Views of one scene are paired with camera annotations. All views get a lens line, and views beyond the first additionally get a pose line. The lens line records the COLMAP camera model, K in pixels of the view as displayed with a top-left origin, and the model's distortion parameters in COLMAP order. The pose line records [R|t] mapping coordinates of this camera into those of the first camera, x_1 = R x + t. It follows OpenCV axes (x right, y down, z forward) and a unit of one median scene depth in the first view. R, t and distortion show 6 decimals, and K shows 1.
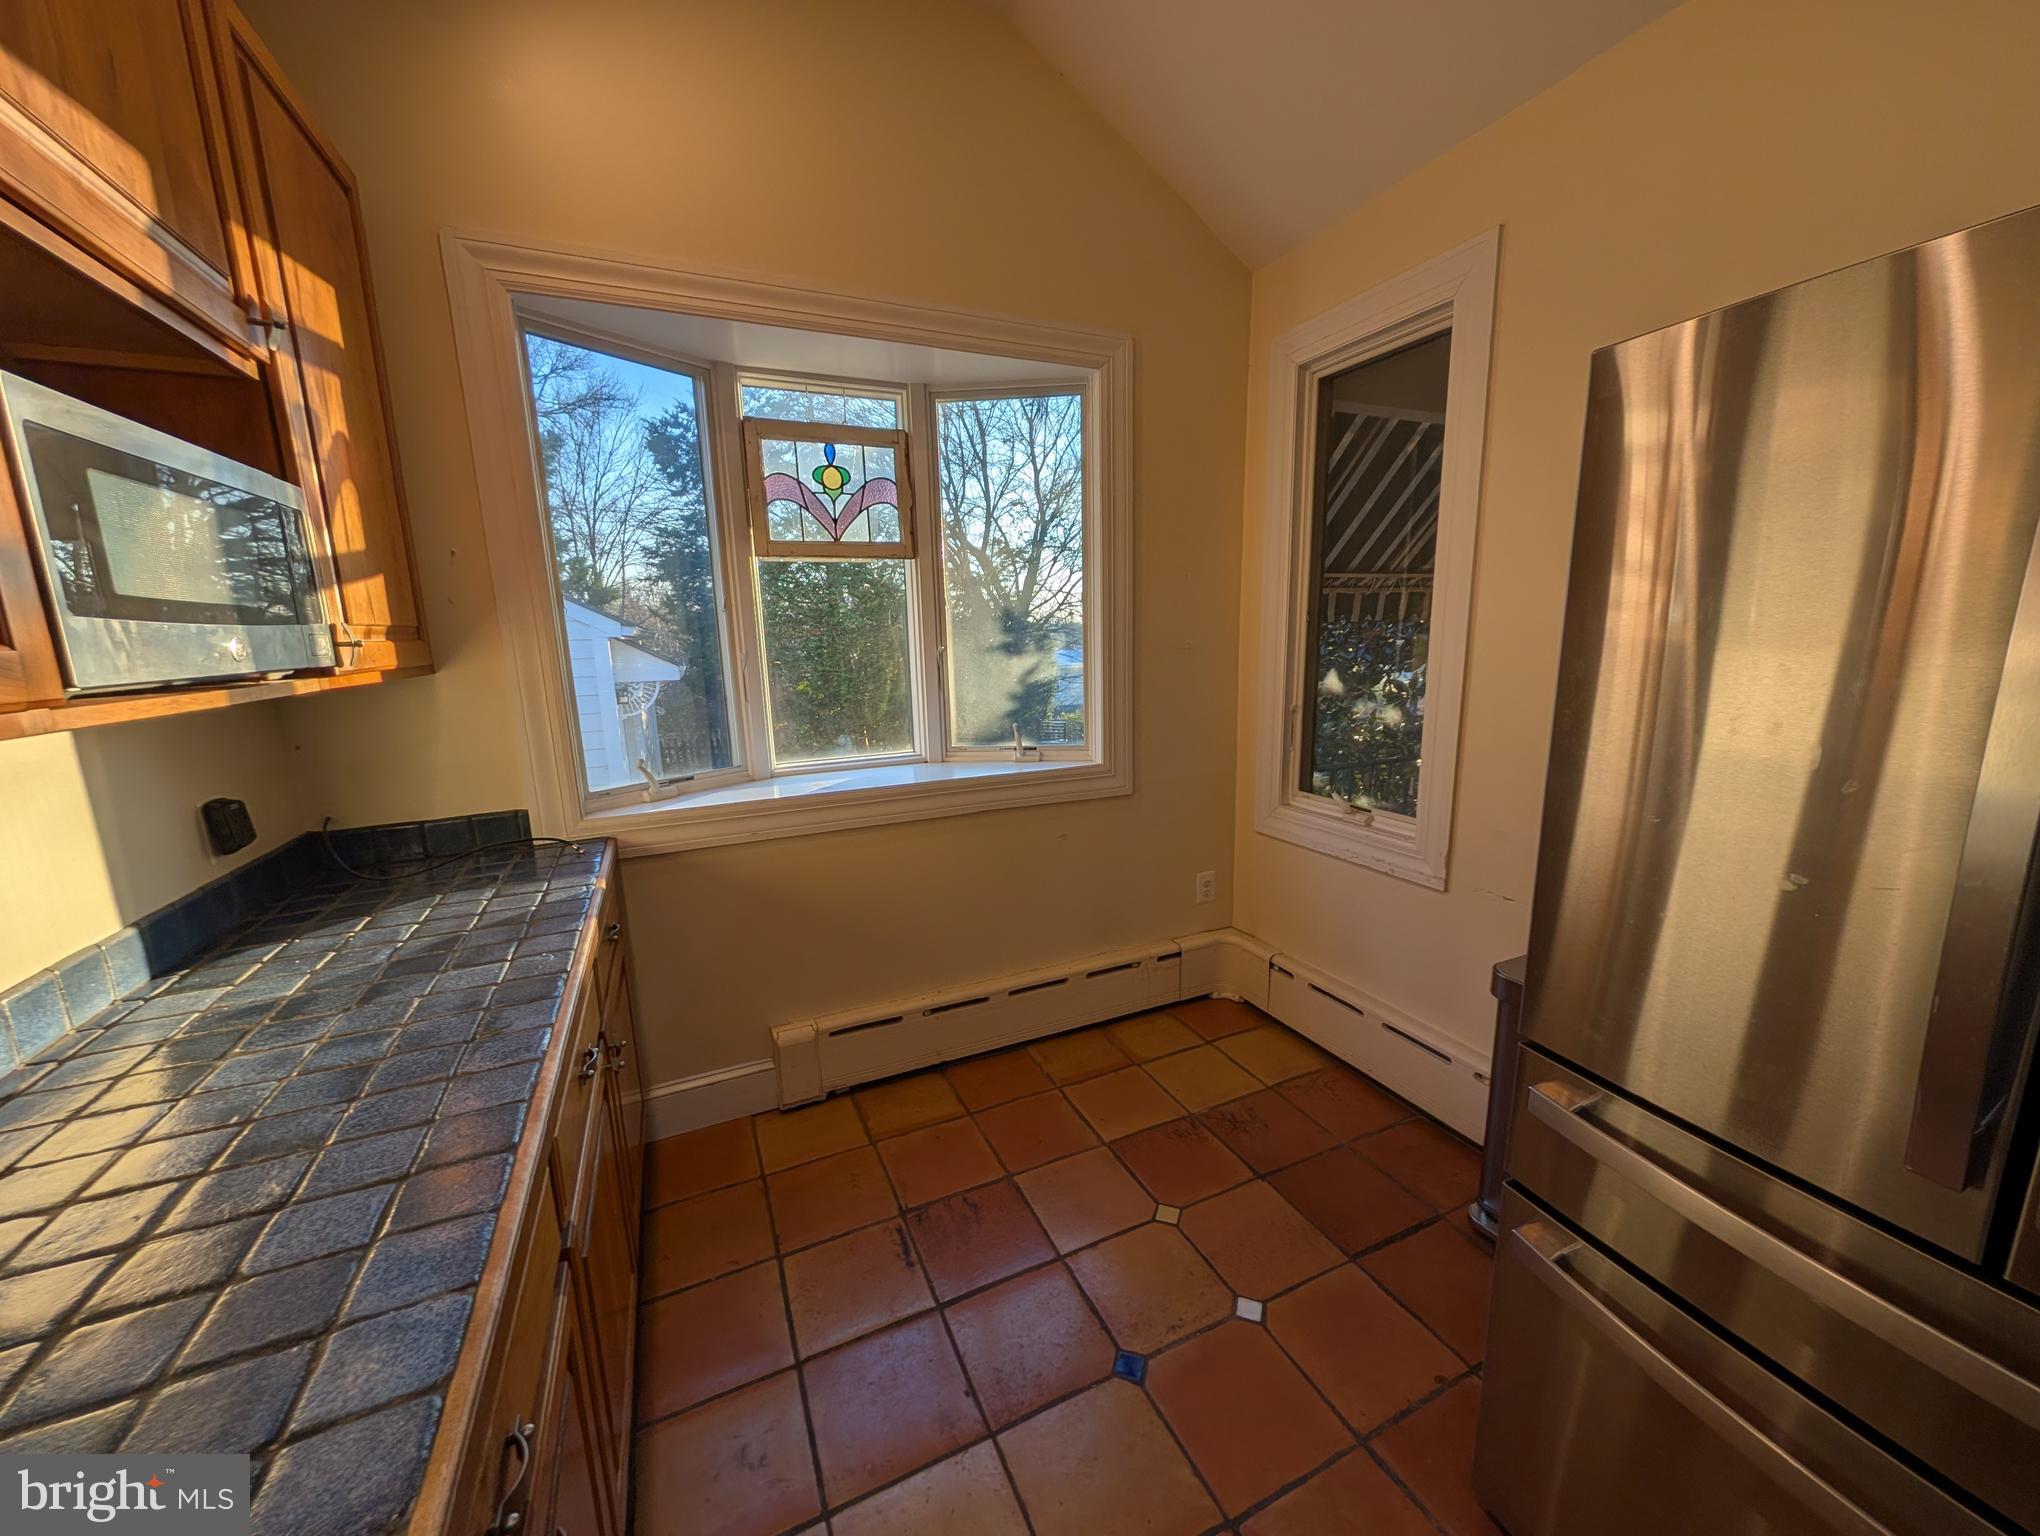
lens RADIAL K [[766.1, 0, 1025.5], [0, 766.1, 776.8], [0, 0, 1]] dist [0.000032, 0.000228]
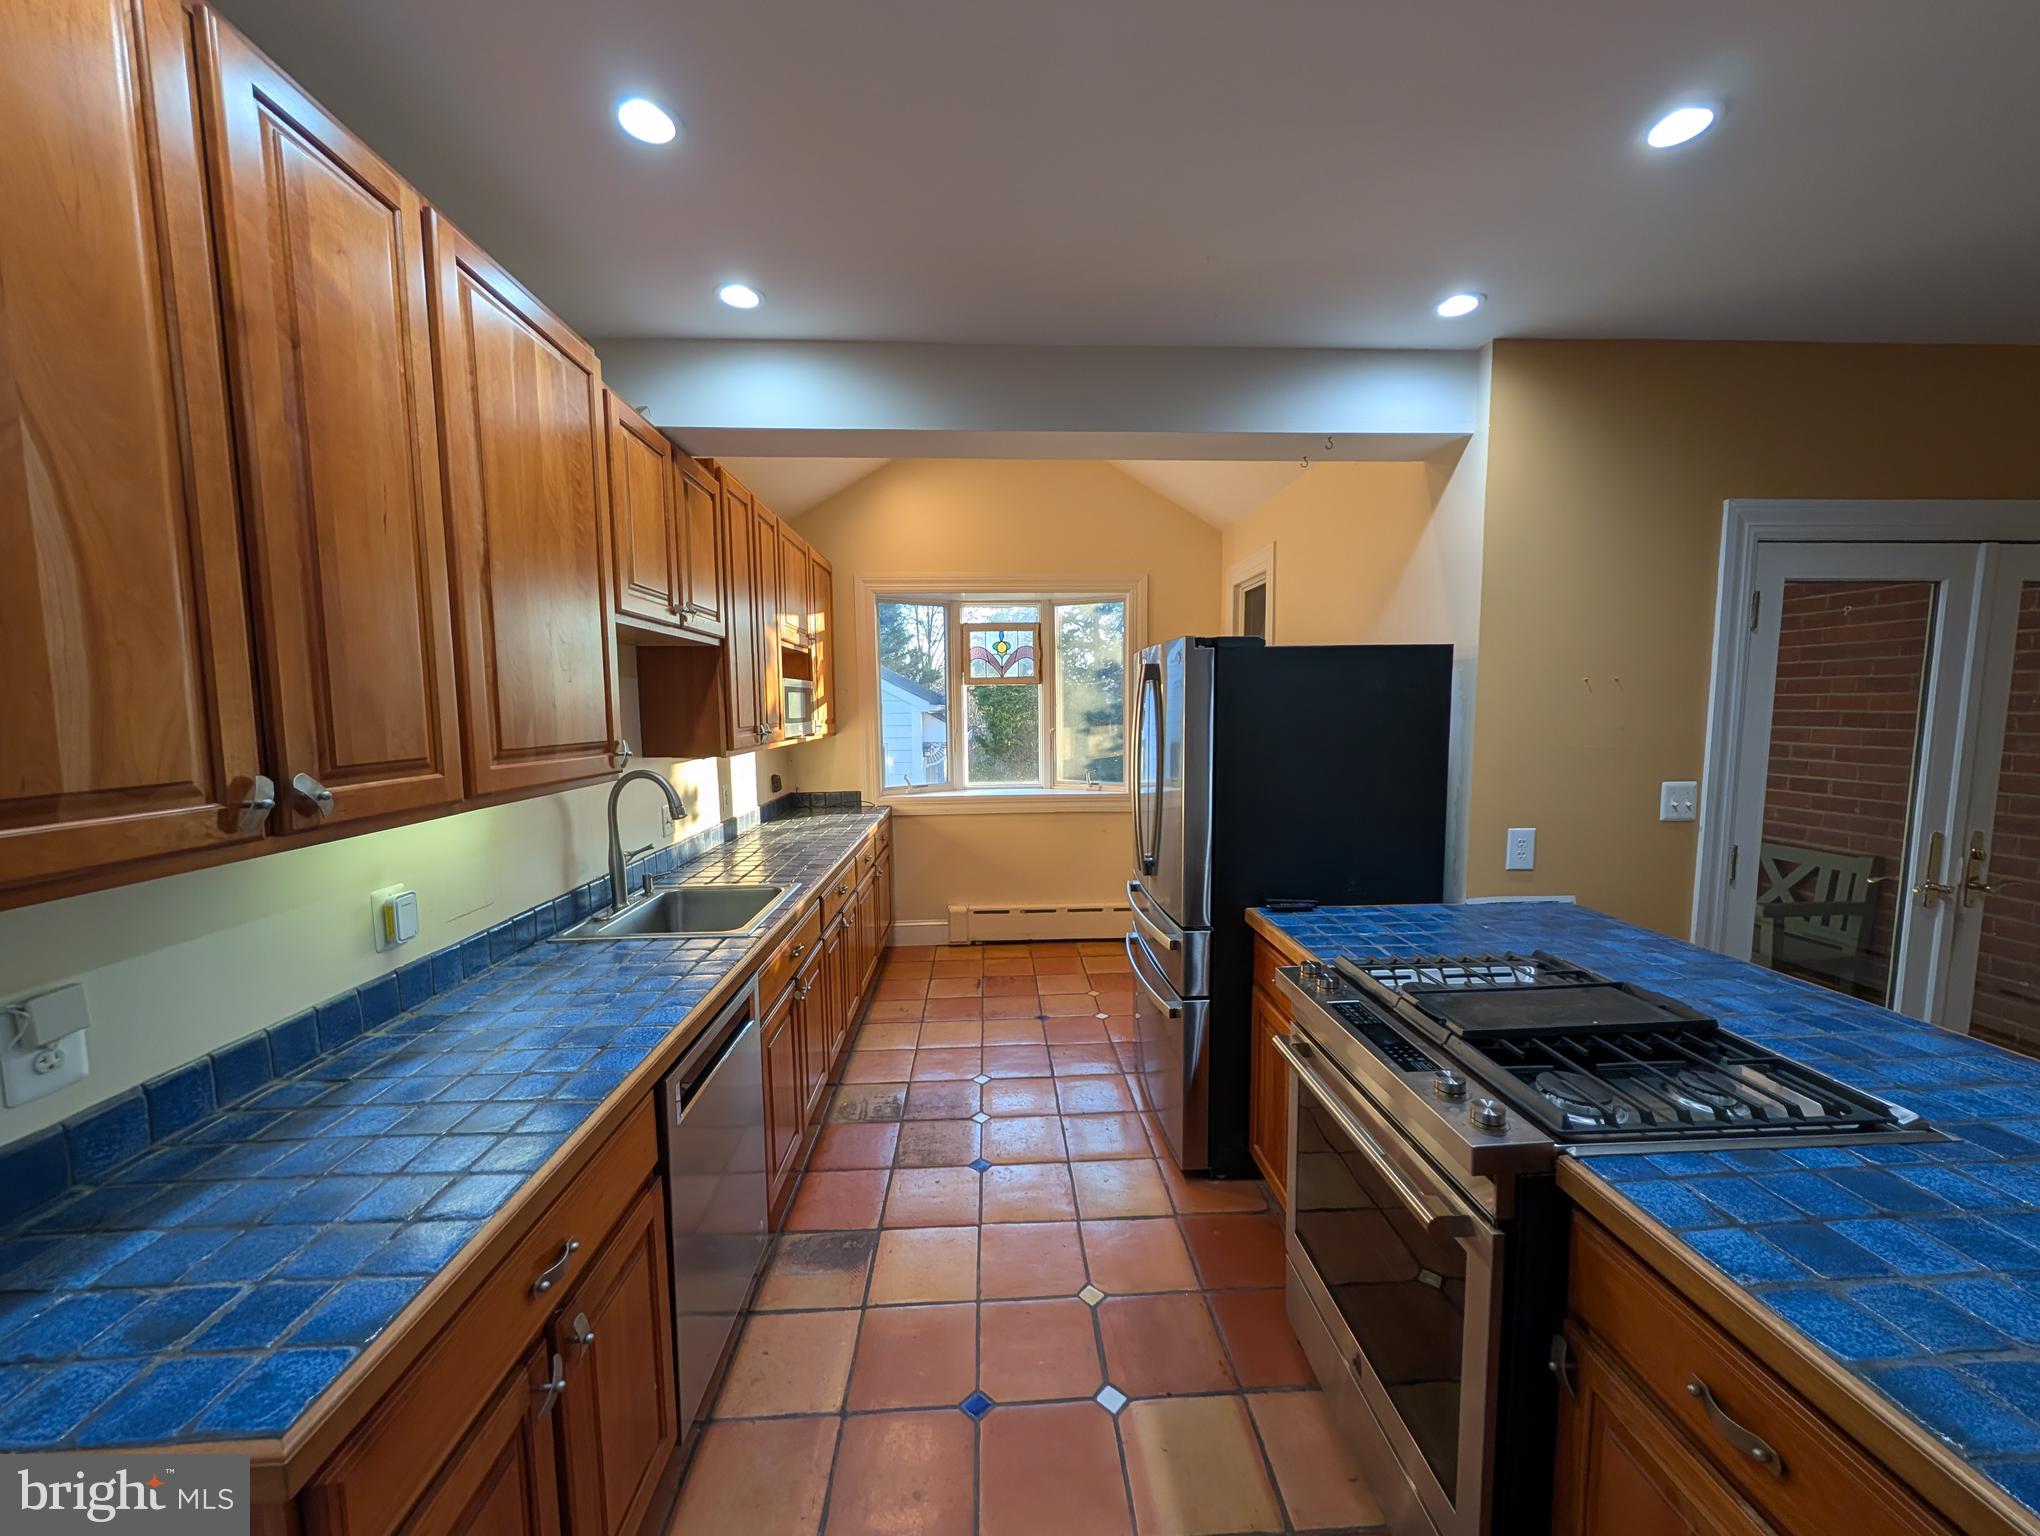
lens RADIAL K [[766.1, 0, 1025.5], [0, 766.1, 776.8], [0, 0, 1]] dist [0.000032, 0.000228]
pose [[0.928004, 0.048735, -0.369370, 0.621220], [-0.082302, 0.993731, -0.075660, 0.115185], [0.363367, 0.100613, 0.926197, -0.907042]]
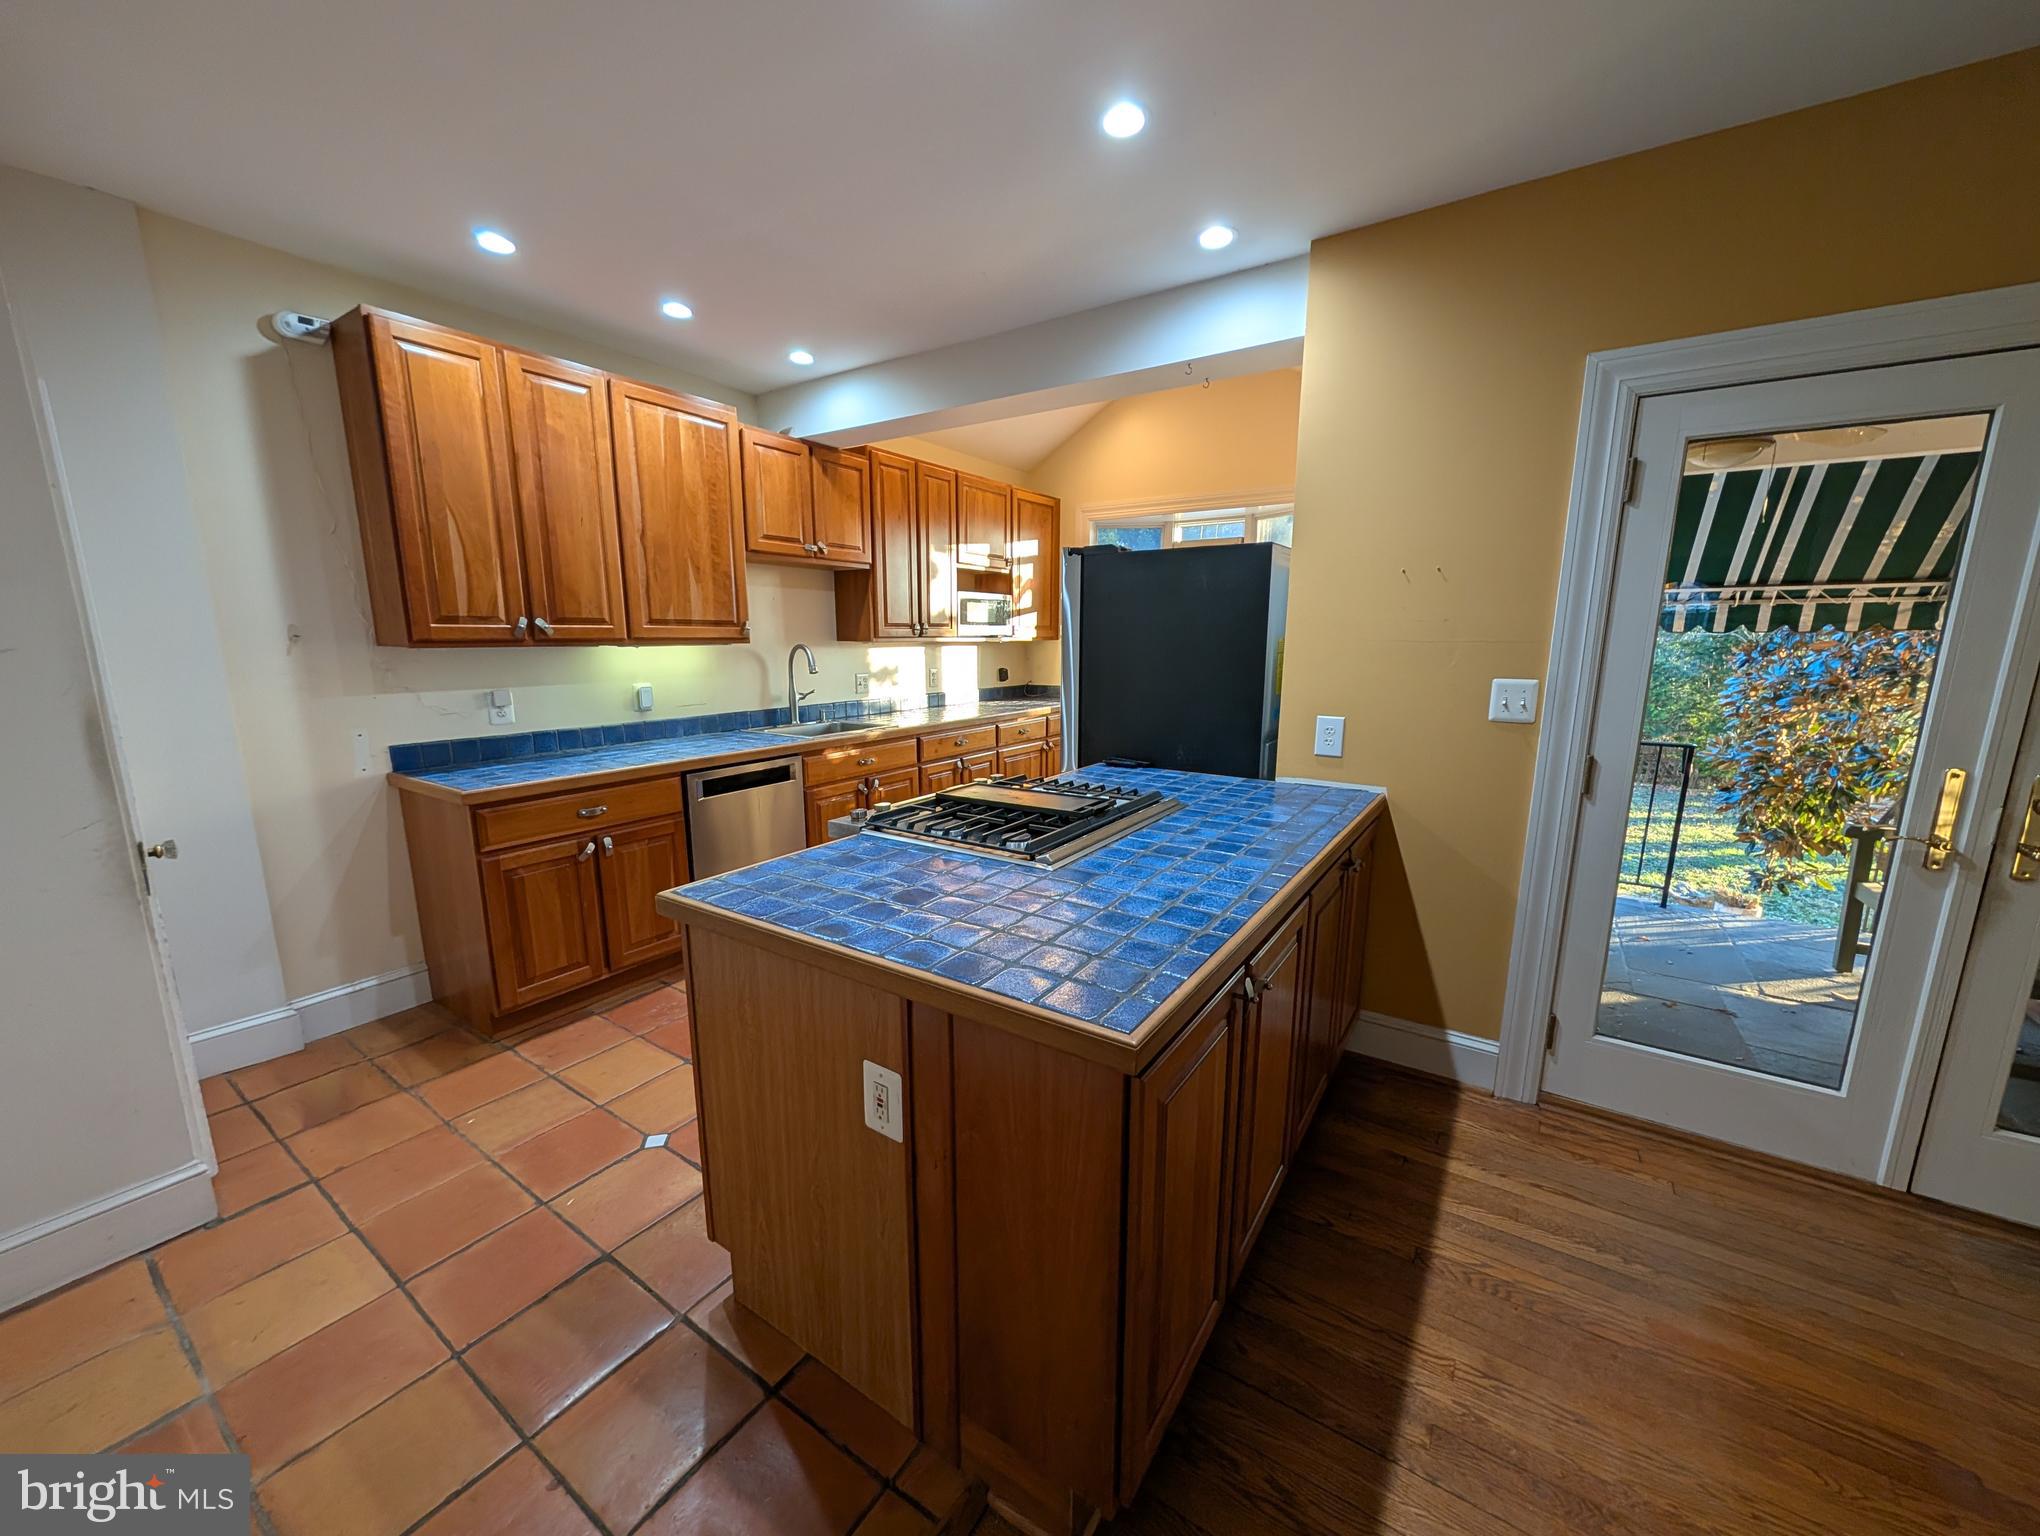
lens RADIAL K [[766.1, 0, 1025.5], [0, 766.1, 776.8], [0, 0, 1]] dist [0.000032, 0.000228]
pose [[0.528394, 0.179770, -0.829749, 1.527817], [-0.176096, 0.979278, 0.100027, 0.103436], [0.830536, 0.093262, 0.549101, -0.663645]]
